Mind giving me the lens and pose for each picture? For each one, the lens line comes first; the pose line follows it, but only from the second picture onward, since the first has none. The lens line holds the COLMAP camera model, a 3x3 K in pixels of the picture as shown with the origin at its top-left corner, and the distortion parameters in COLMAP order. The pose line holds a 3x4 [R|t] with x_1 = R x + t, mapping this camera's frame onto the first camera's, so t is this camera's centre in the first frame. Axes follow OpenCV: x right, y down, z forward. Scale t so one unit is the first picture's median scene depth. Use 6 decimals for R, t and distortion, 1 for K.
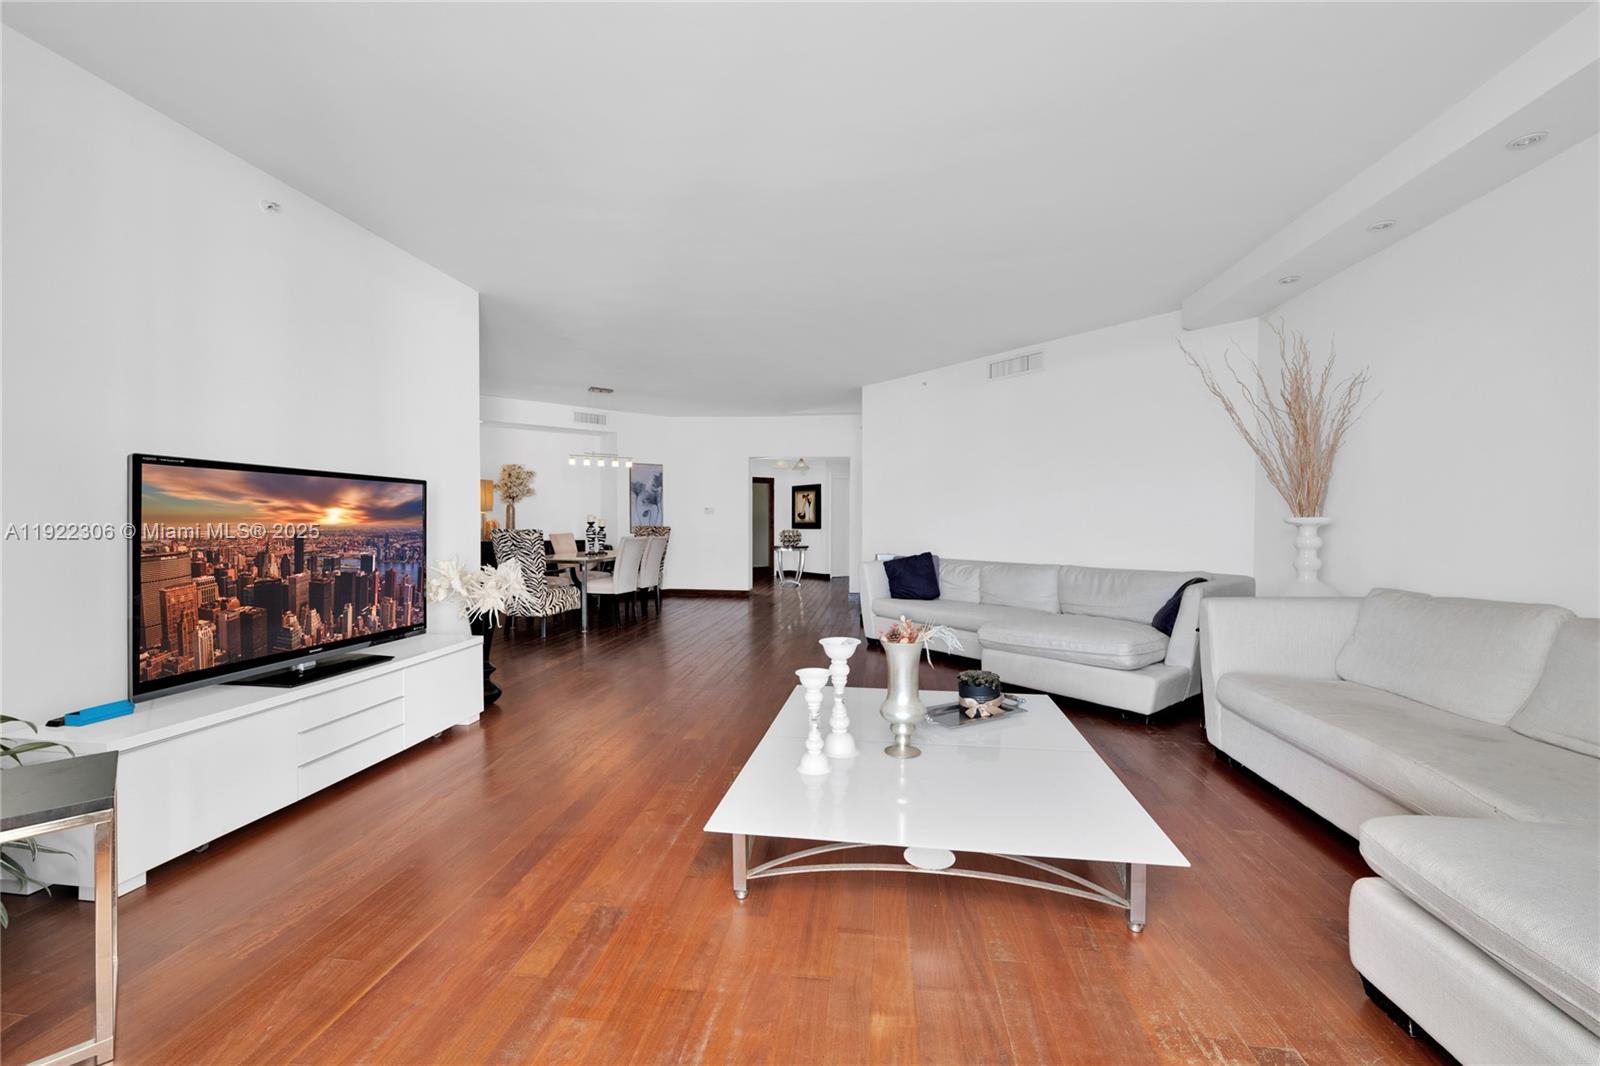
lens RADIAL K [[661.4, 0, 798.3], [0, 661.4, 524.4], [0, 0, 1]] dist [0.001790, -0.000666]
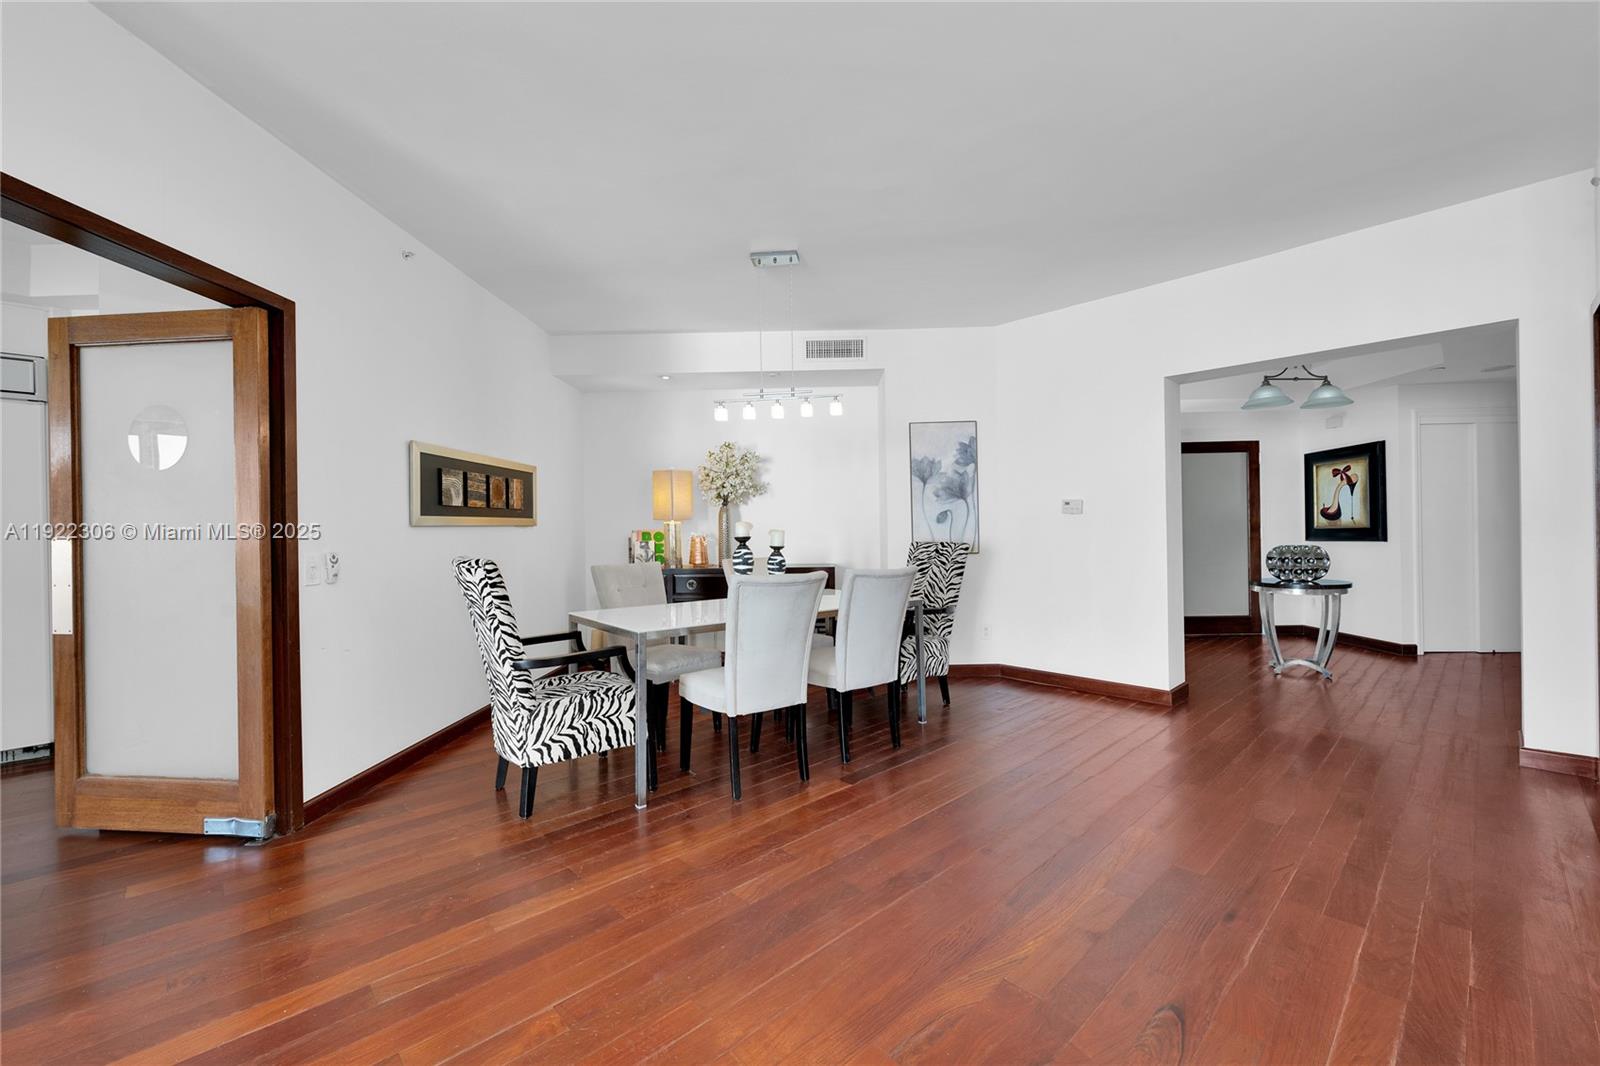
lens RADIAL K [[661.4, 0, 790.9], [0, 661.4, 532.1], [0, 0, 1]] dist [0.001790, -0.000666]
pose [[0.774544, -0.015982, -0.632318, 0.006582], [0.014357, 0.999867, -0.007686, -0.002110], [0.632357, -0.003125, 0.774671, 0.507467]]
